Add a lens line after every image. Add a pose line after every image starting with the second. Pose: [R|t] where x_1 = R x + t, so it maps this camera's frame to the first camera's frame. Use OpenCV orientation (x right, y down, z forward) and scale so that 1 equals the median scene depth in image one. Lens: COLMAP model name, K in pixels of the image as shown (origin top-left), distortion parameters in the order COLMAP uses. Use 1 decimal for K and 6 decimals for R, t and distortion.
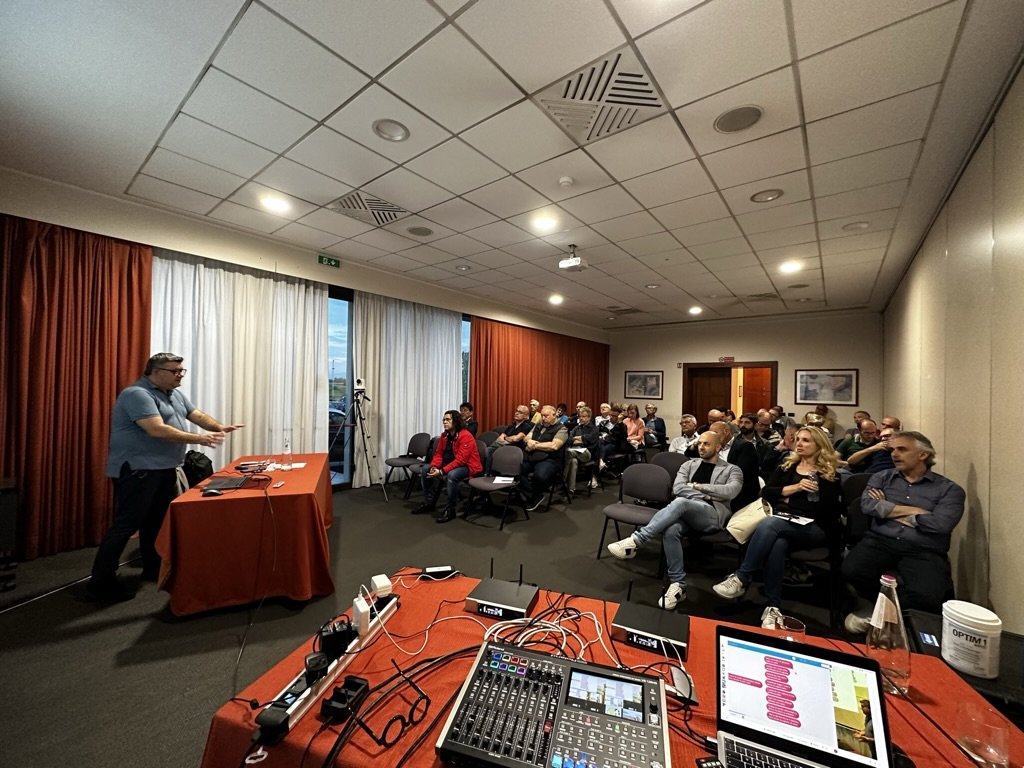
lens RADIAL K [[407.9, 0, 512.0], [0, 407.9, 384.0], [0, 0, 1]] dist [-0.000327, 0.000215]
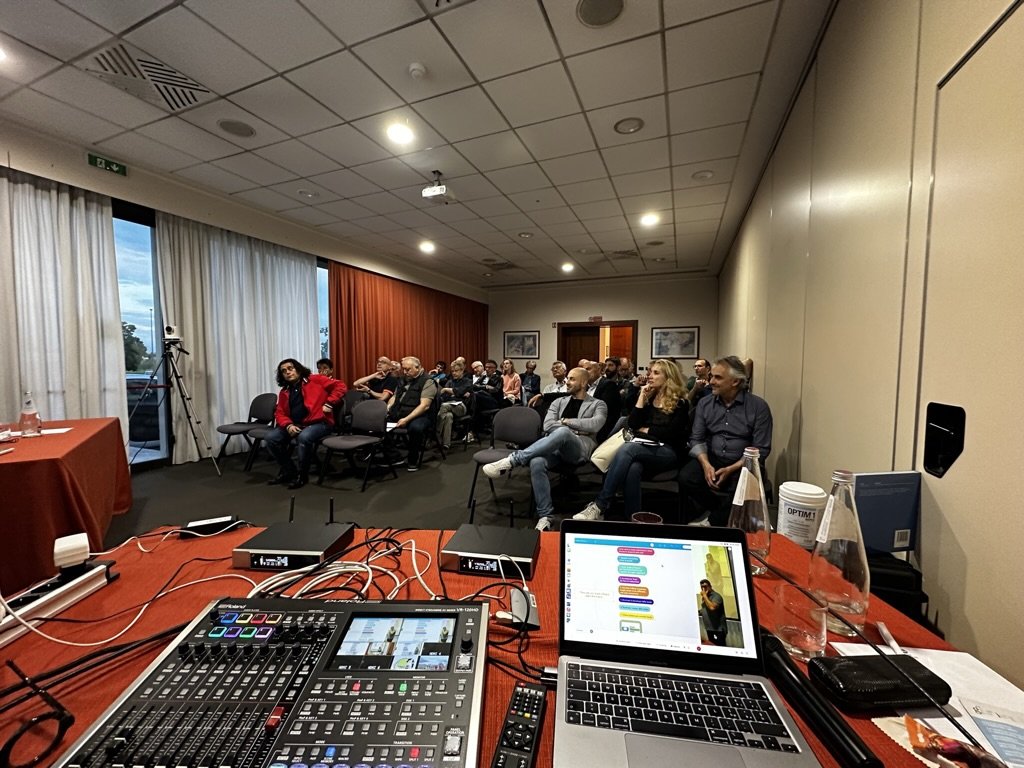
lens RADIAL K [[407.9, 0, 512.0], [0, 407.9, 384.0], [0, 0, 1]] dist [-0.000327, 0.000215]
pose [[0.961113, -0.034623, 0.273977, 0.050937], [0.015025, 0.997196, 0.073310, 0.066225], [-0.275747, -0.066342, 0.958938, 0.076254]]
